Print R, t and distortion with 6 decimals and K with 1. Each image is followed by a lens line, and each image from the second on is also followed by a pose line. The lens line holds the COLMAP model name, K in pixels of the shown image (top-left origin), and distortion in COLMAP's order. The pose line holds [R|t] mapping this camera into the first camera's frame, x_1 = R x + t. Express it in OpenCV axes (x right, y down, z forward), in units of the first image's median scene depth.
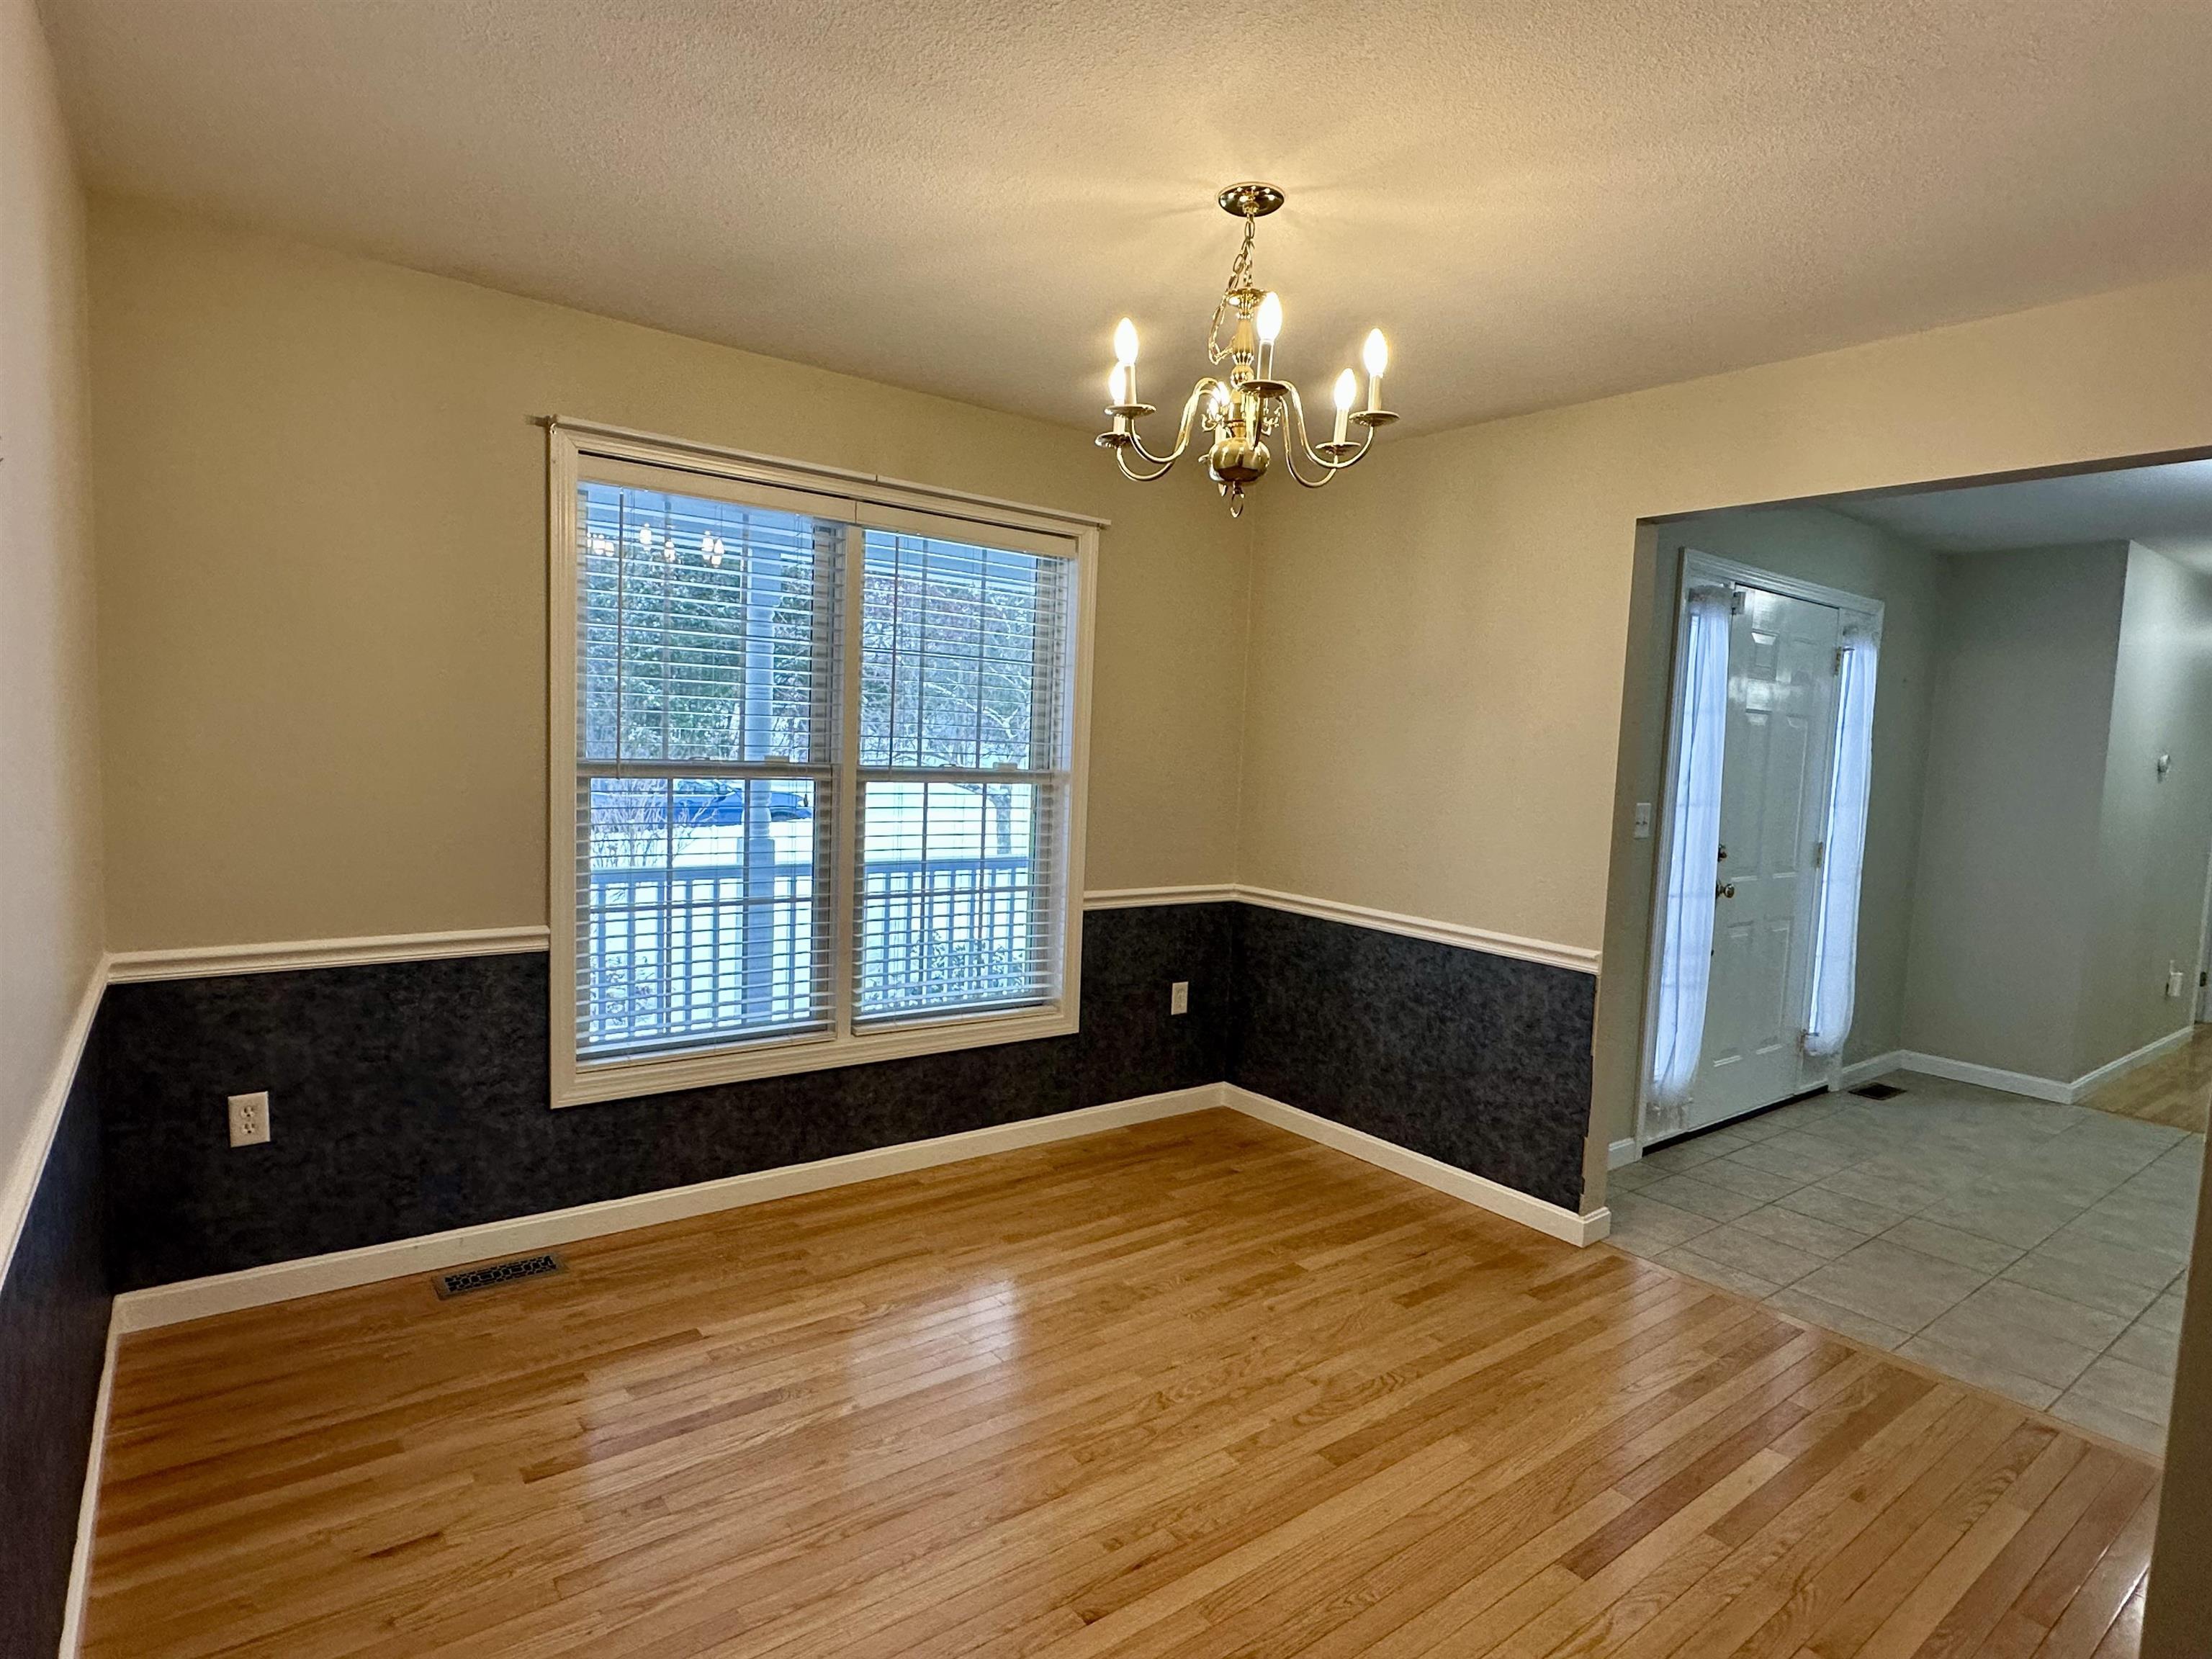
lens RADIAL K [[1178.0, 0, 1104.6], [0, 1178.0, 841.3], [0, 0, 1]] dist [0.007645, 0.000309]
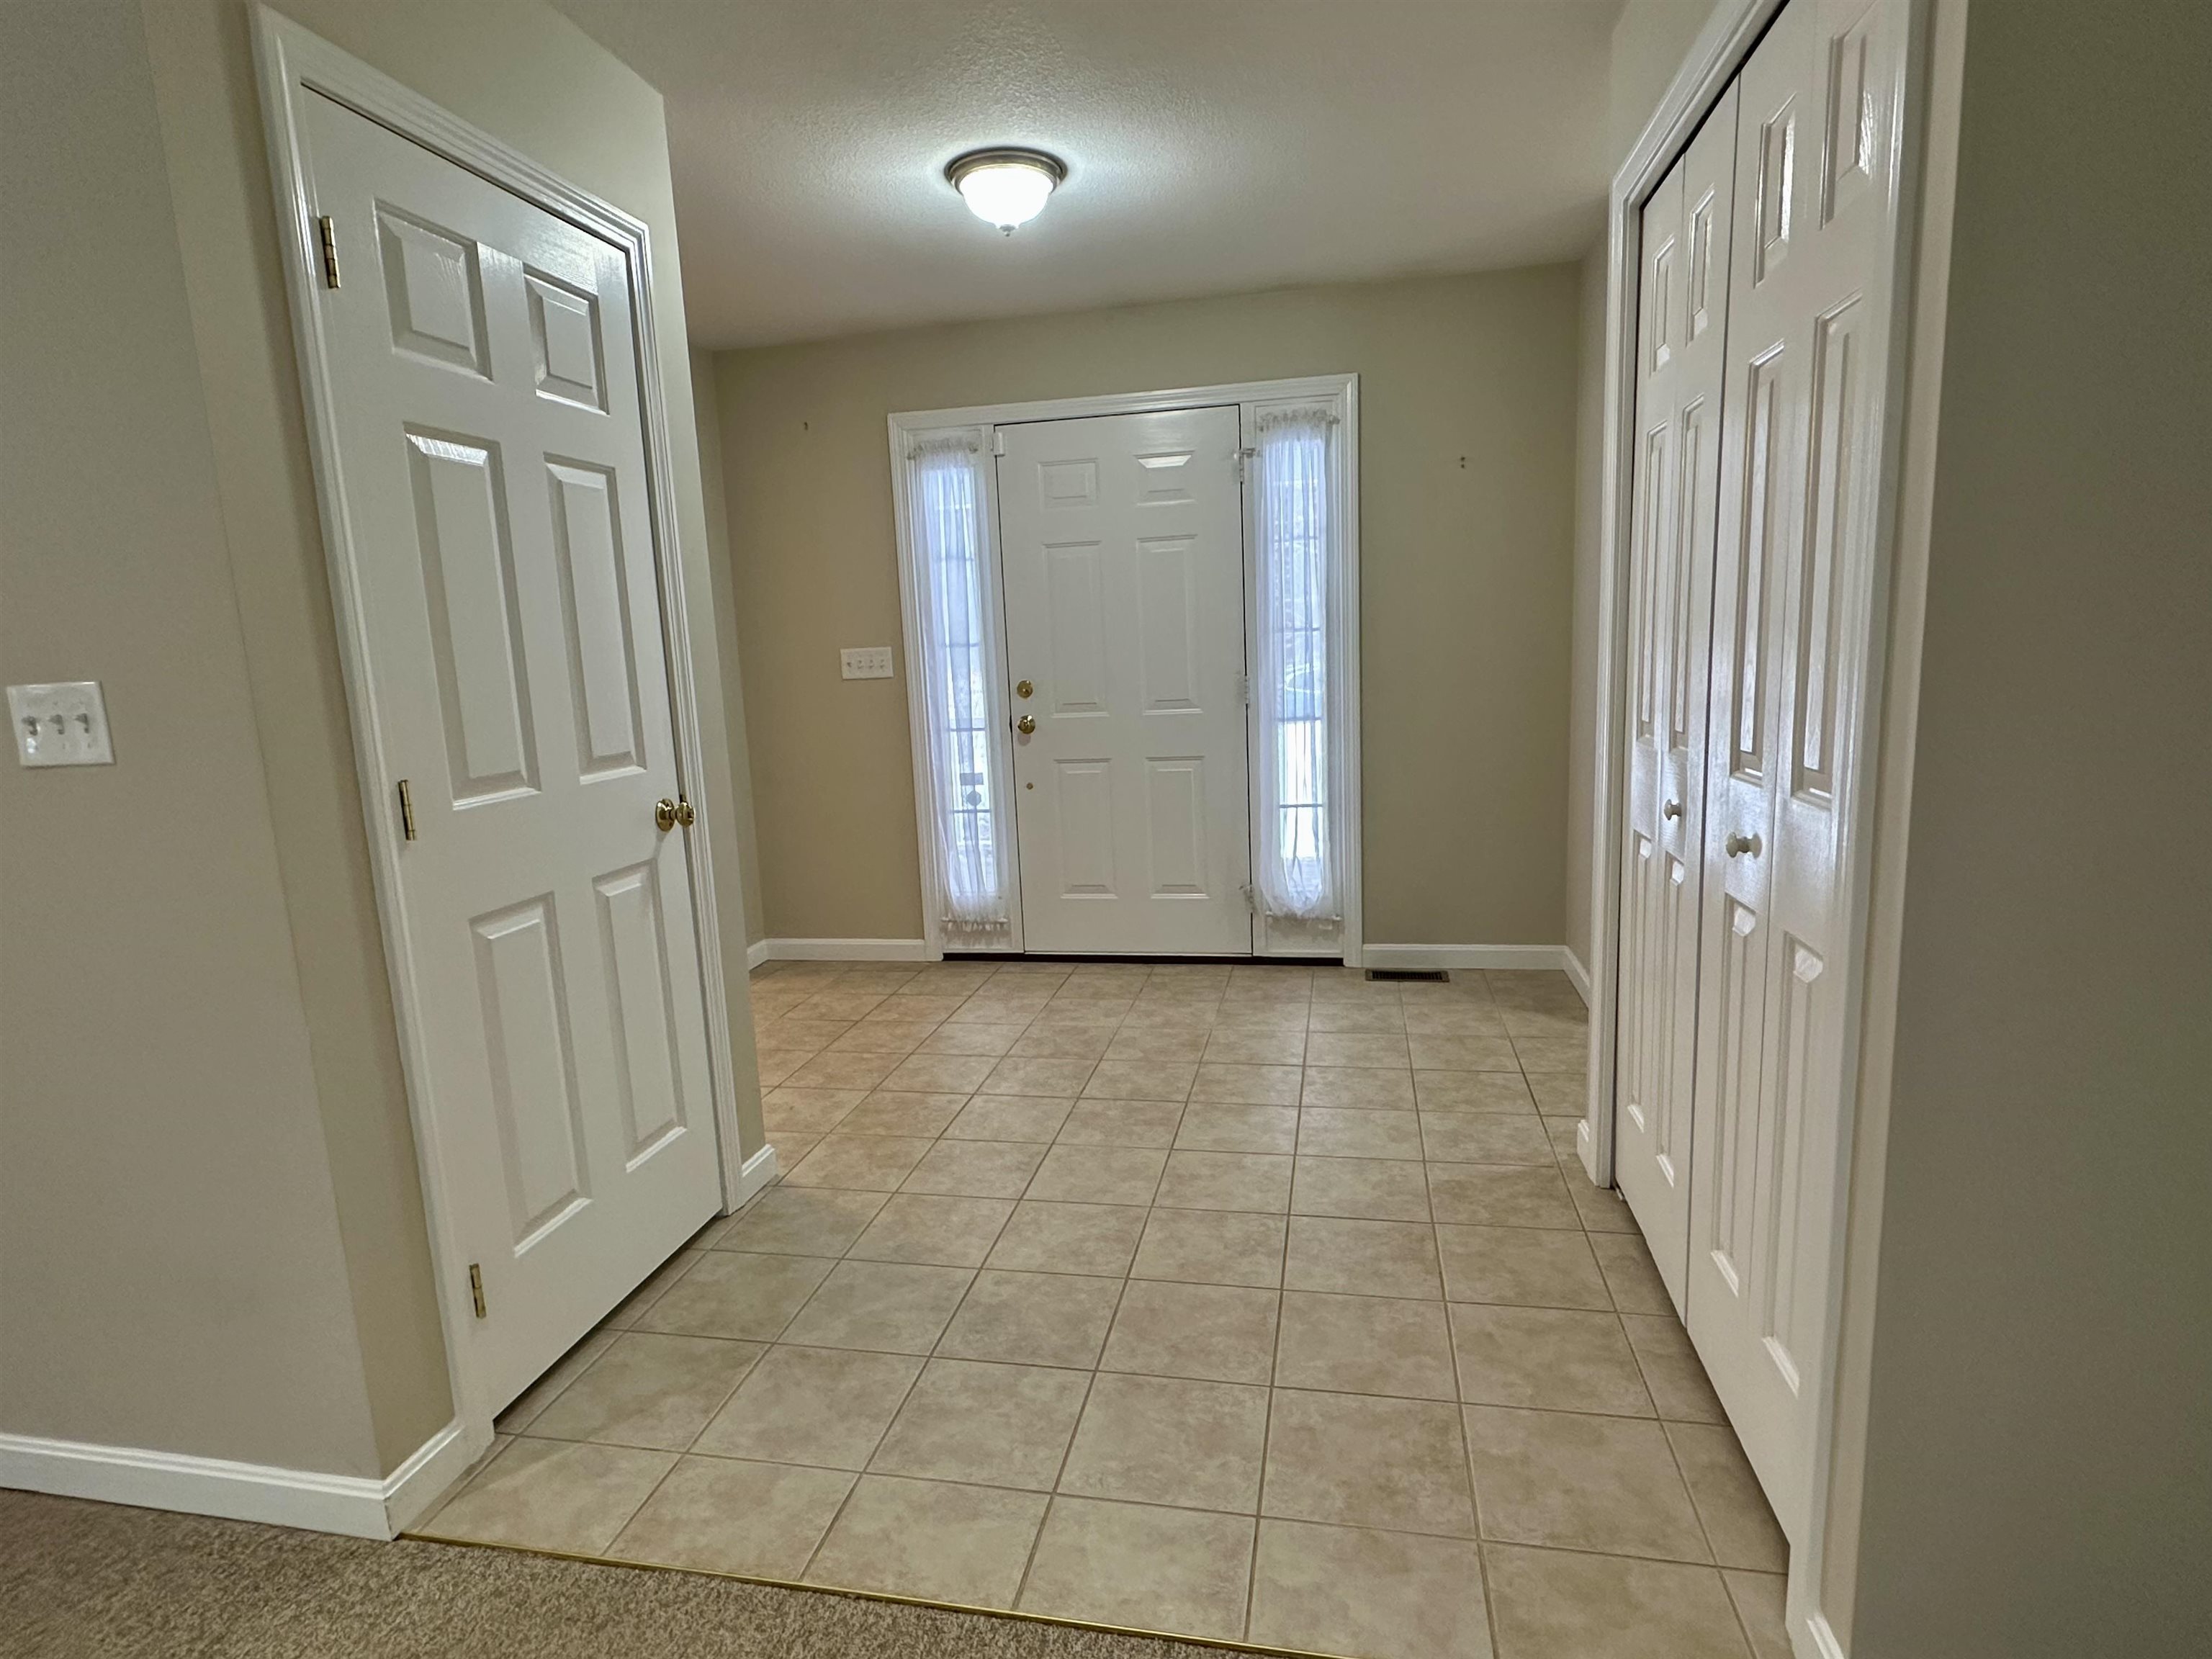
lens RADIAL K [[1178.0, 0, 1103.8], [0, 1178.0, 832.1], [0, 0, 1]] dist [0.007645, 0.000309]
pose [[0.653478, 0.050973, -0.755228, 0.748790], [0.009488, 0.997100, 0.075507, 0.032126], [0.756886, -0.056508, 0.651099, 0.205914]]
